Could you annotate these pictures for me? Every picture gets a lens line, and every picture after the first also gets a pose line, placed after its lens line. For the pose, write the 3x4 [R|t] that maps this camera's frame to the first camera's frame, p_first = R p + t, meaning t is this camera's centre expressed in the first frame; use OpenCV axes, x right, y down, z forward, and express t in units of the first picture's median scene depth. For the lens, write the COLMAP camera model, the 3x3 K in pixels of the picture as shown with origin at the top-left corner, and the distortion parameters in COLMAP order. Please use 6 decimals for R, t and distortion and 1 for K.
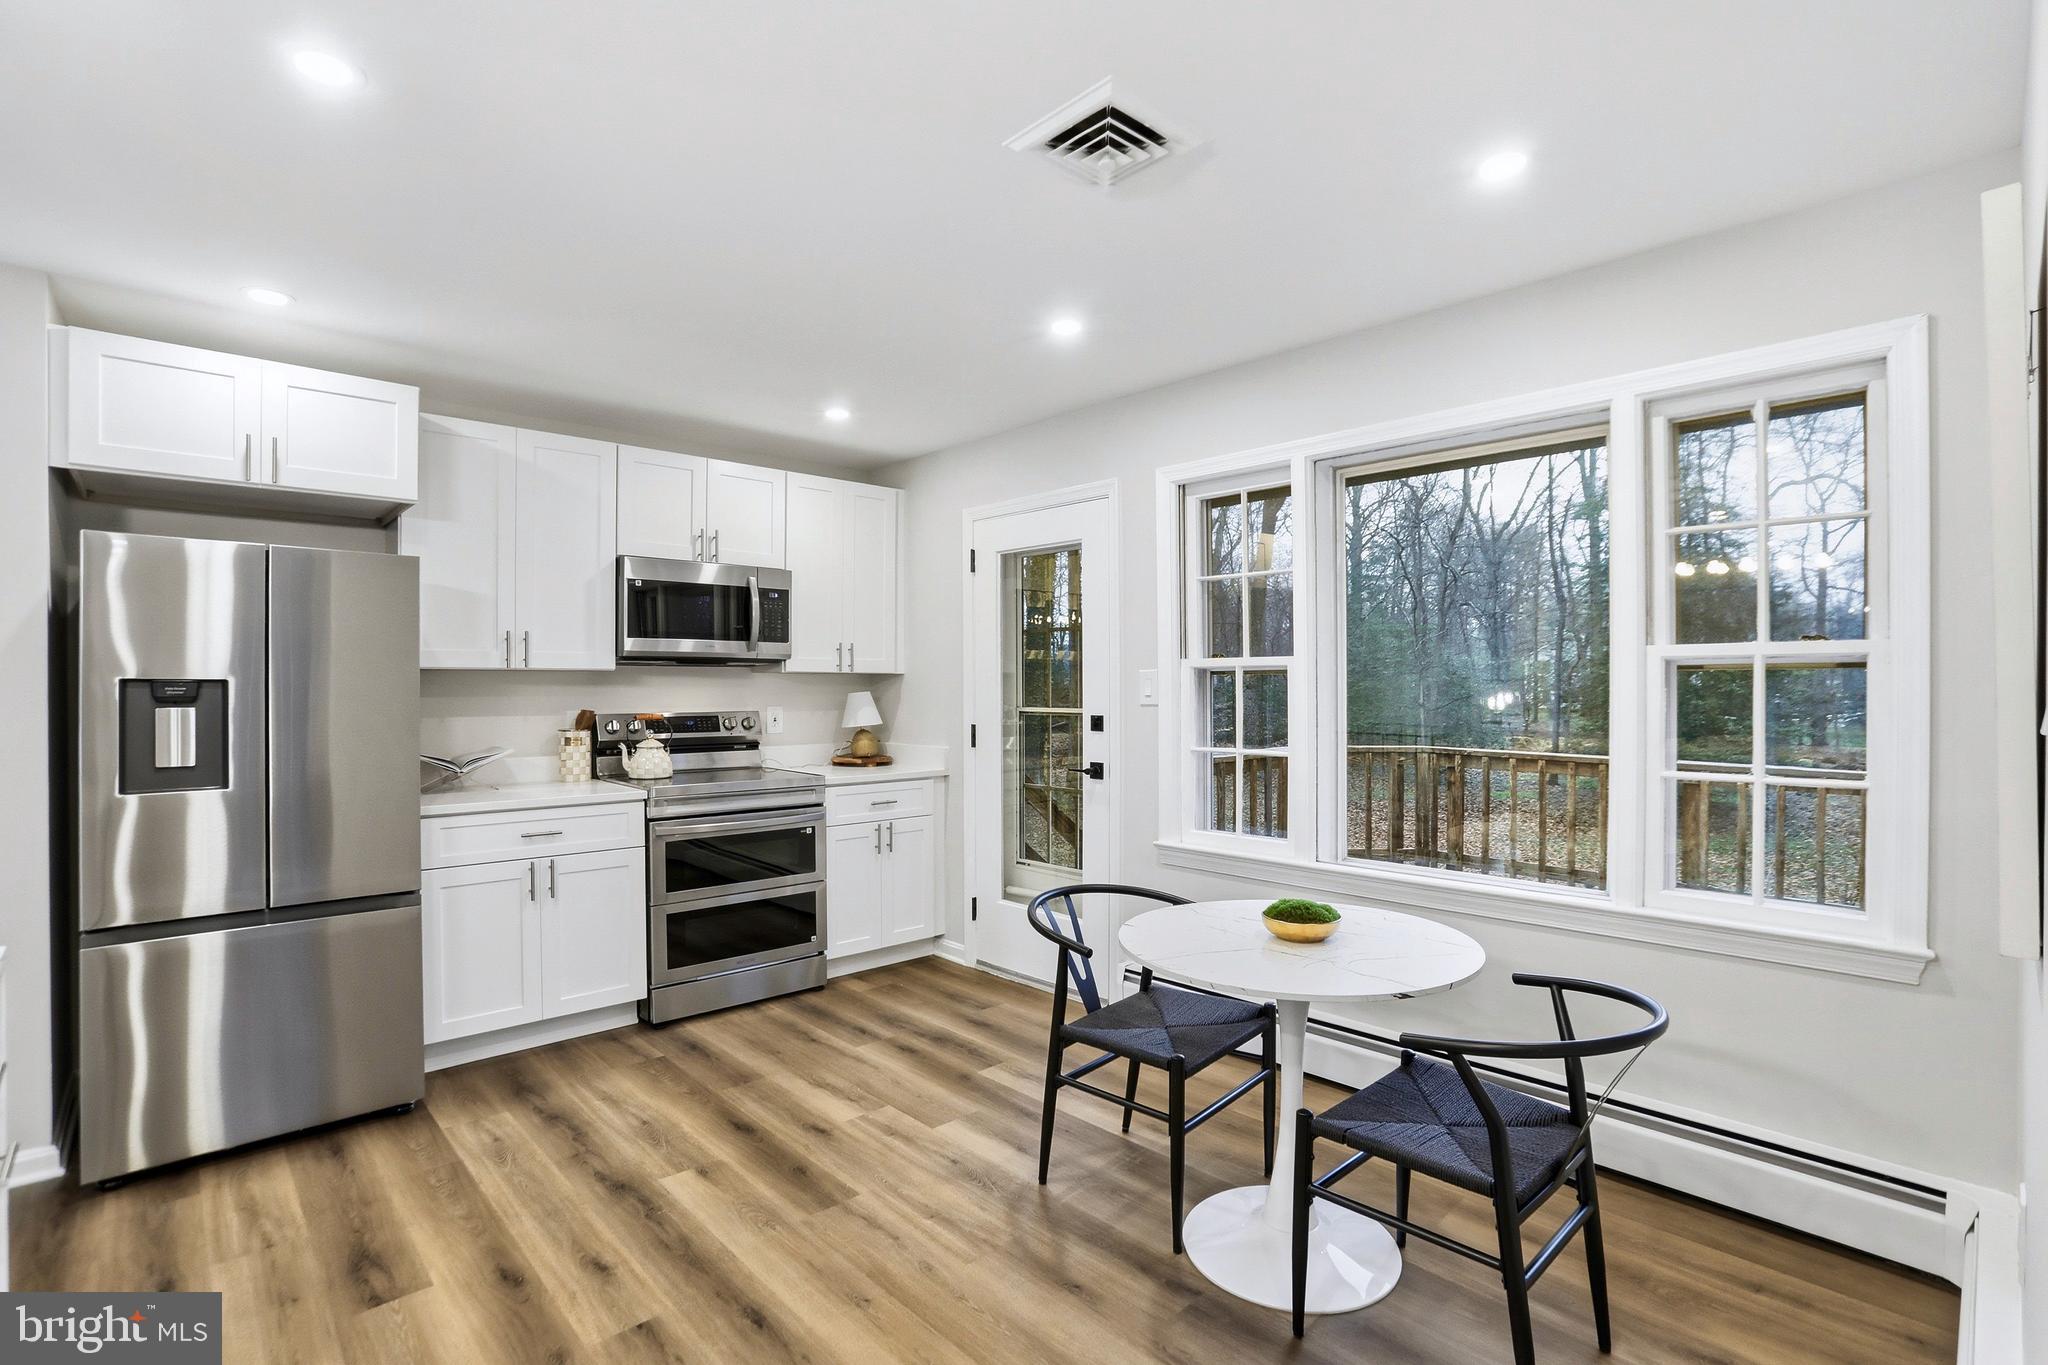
lens RADIAL K [[973.5, 0, 1024.0], [0, 973.5, 682.5], [0, 0, 1]] dist [0.000116, 0.000053]
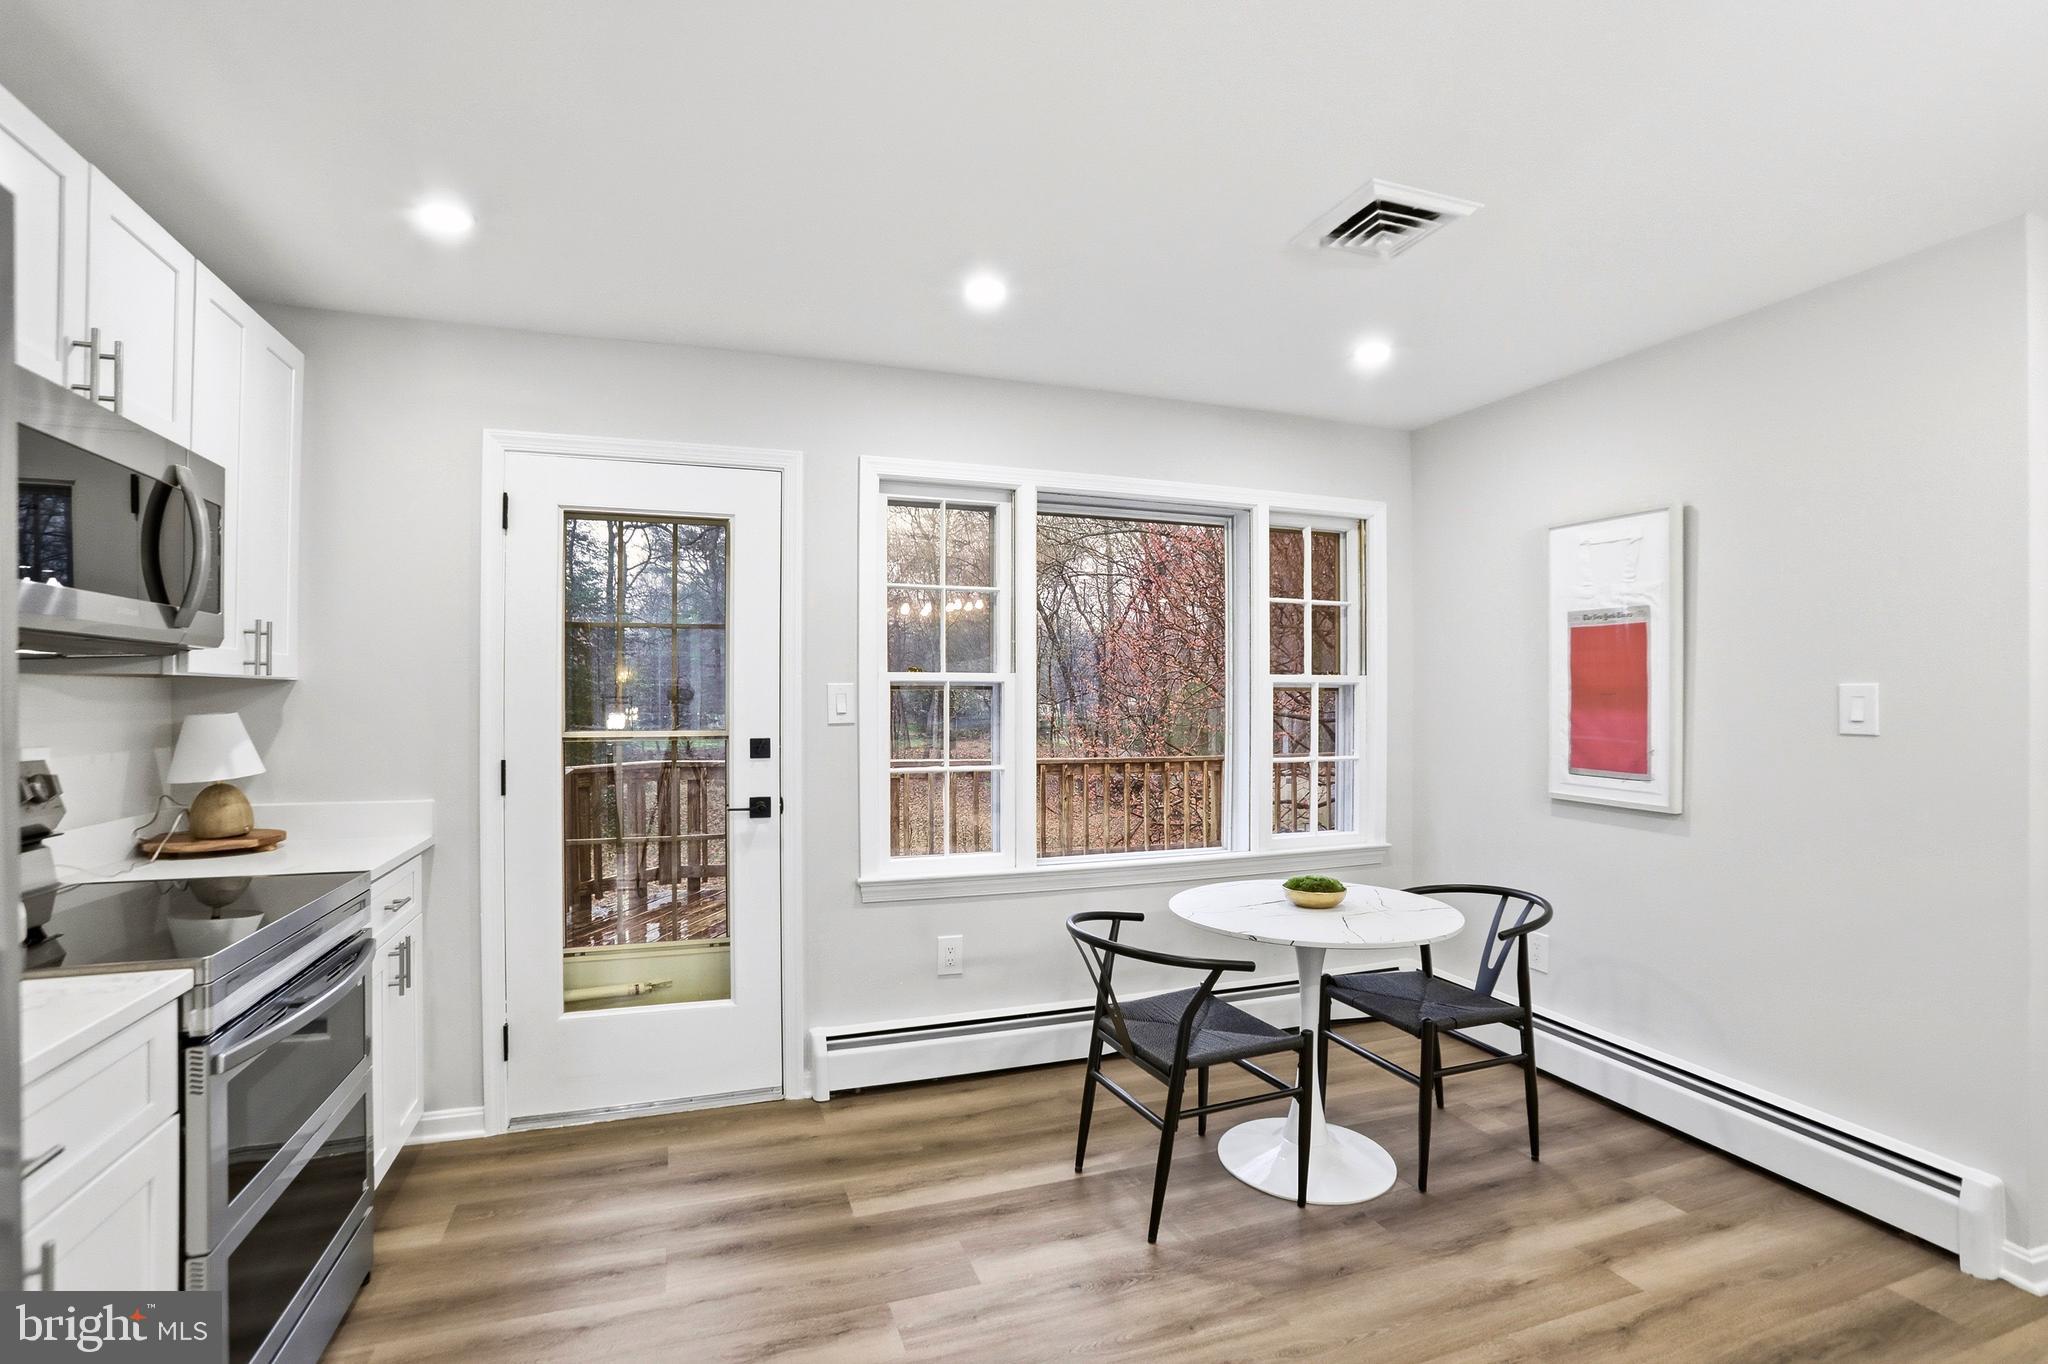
lens RADIAL K [[922.4, 0, 1024.0], [0, 922.4, 682.0], [0, 0, 1]] dist [-0.027880, 0.000302]
pose [[0.397644, 0.018918, 0.917345, -0.536632], [-0.005202, 0.999818, -0.018364, -0.000612], [-0.917525, 0.002530, 0.397670, 0.491910]]
